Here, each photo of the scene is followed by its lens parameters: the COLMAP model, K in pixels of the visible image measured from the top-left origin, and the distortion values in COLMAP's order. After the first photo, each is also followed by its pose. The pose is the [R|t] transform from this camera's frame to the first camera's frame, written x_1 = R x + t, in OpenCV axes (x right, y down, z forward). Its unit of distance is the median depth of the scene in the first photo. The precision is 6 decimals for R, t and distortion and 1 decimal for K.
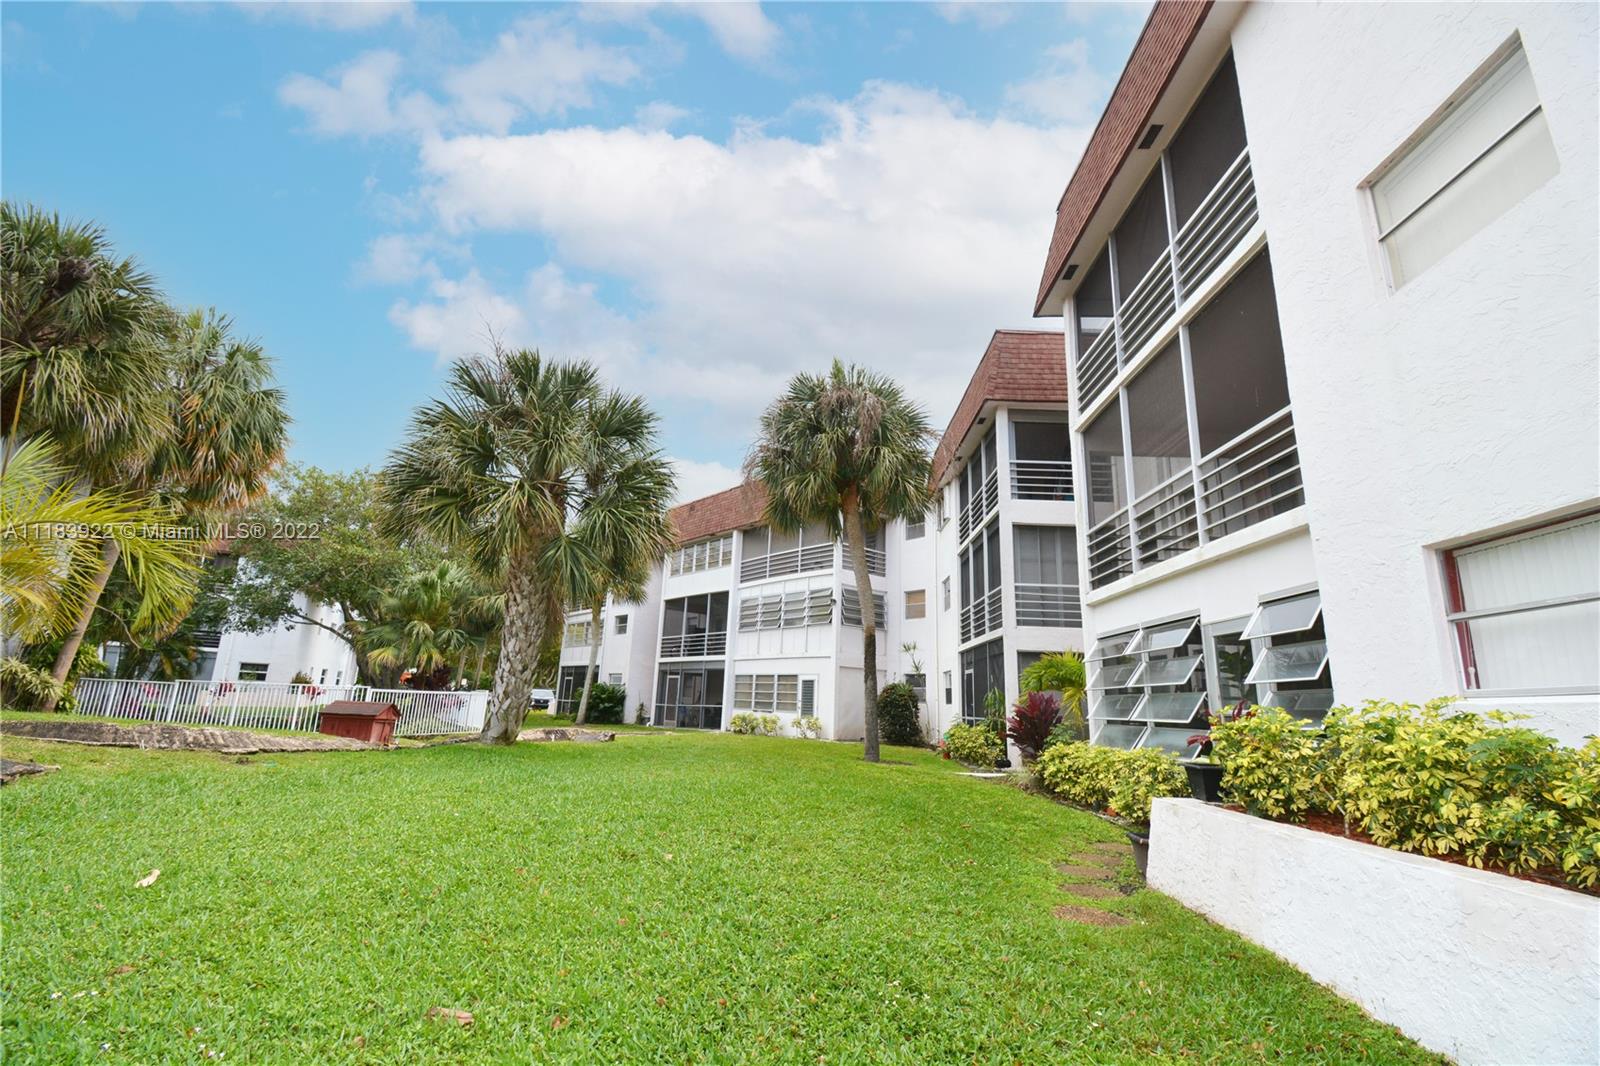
lens RADIAL K [[686.7, 0, 800.0], [0, 686.7, 533.0], [0, 0, 1]] dist [0.002396, -0.016089]
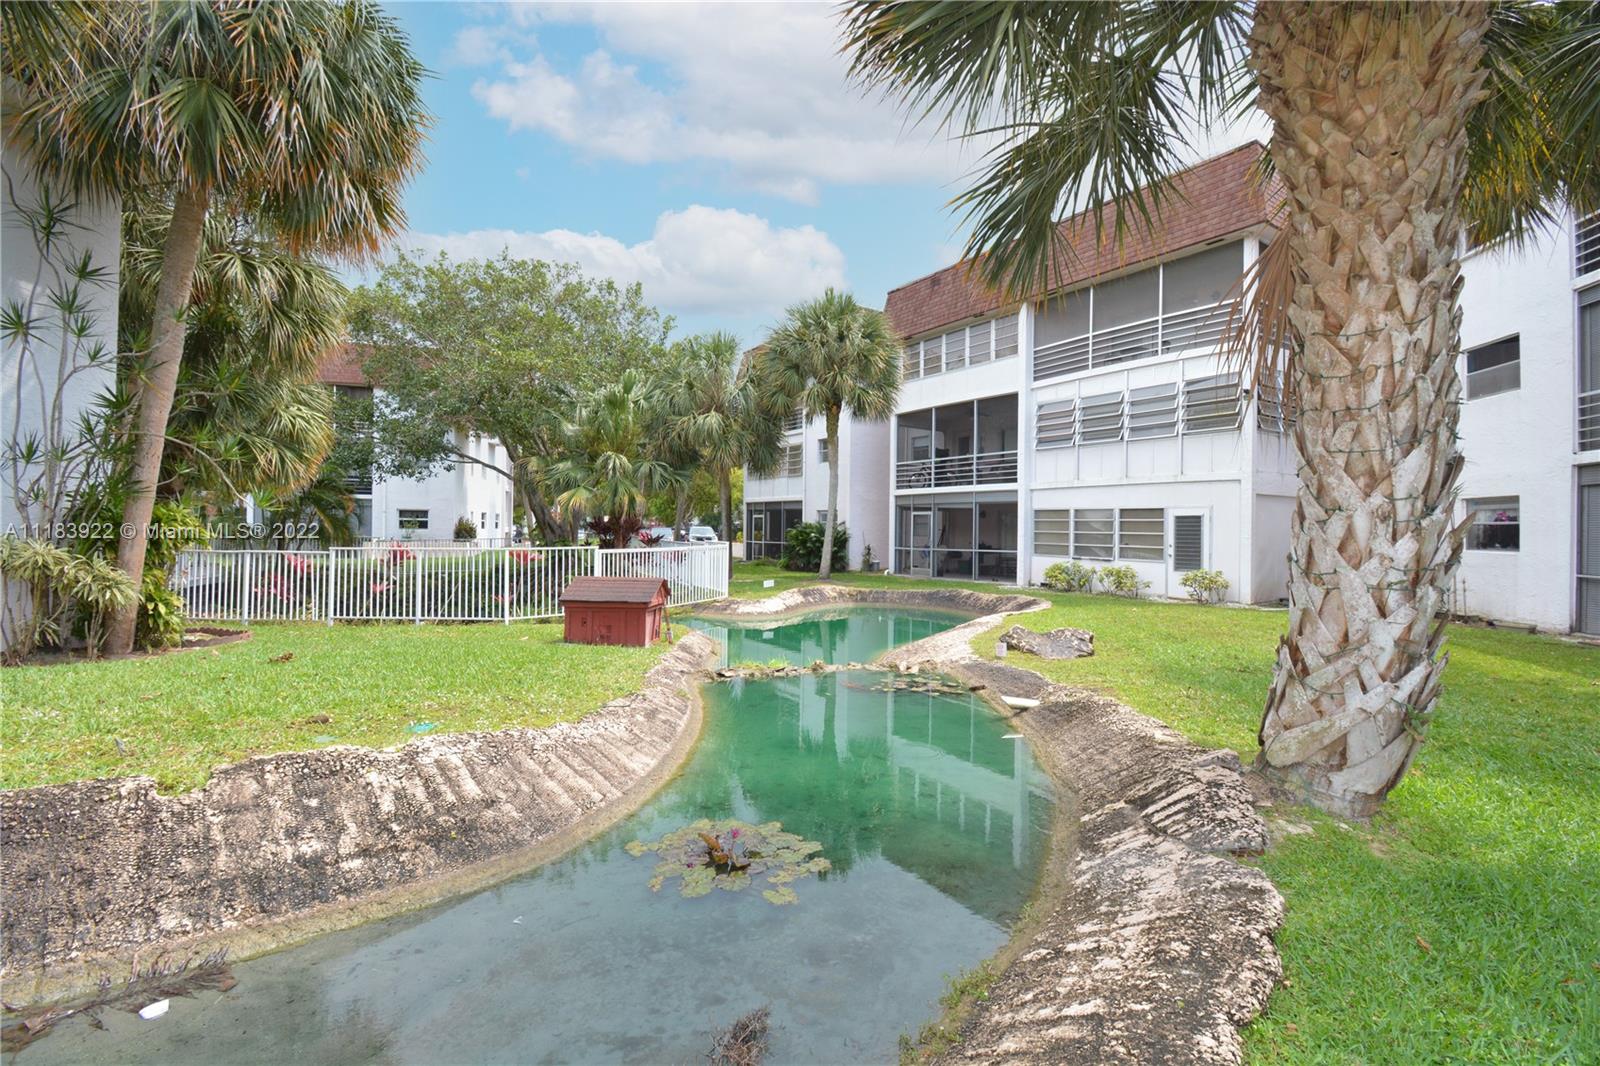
lens RADIAL K [[686.7, 0, 800.0], [0, 686.7, 533.0], [0, 0, 1]] dist [0.002396, -0.016089]
pose [[0.989862, -0.022271, -0.140275, -0.235271], [0.056174, 0.968491, 0.242631, 0.041092], [0.130451, -0.248051, 0.959924, 0.267686]]
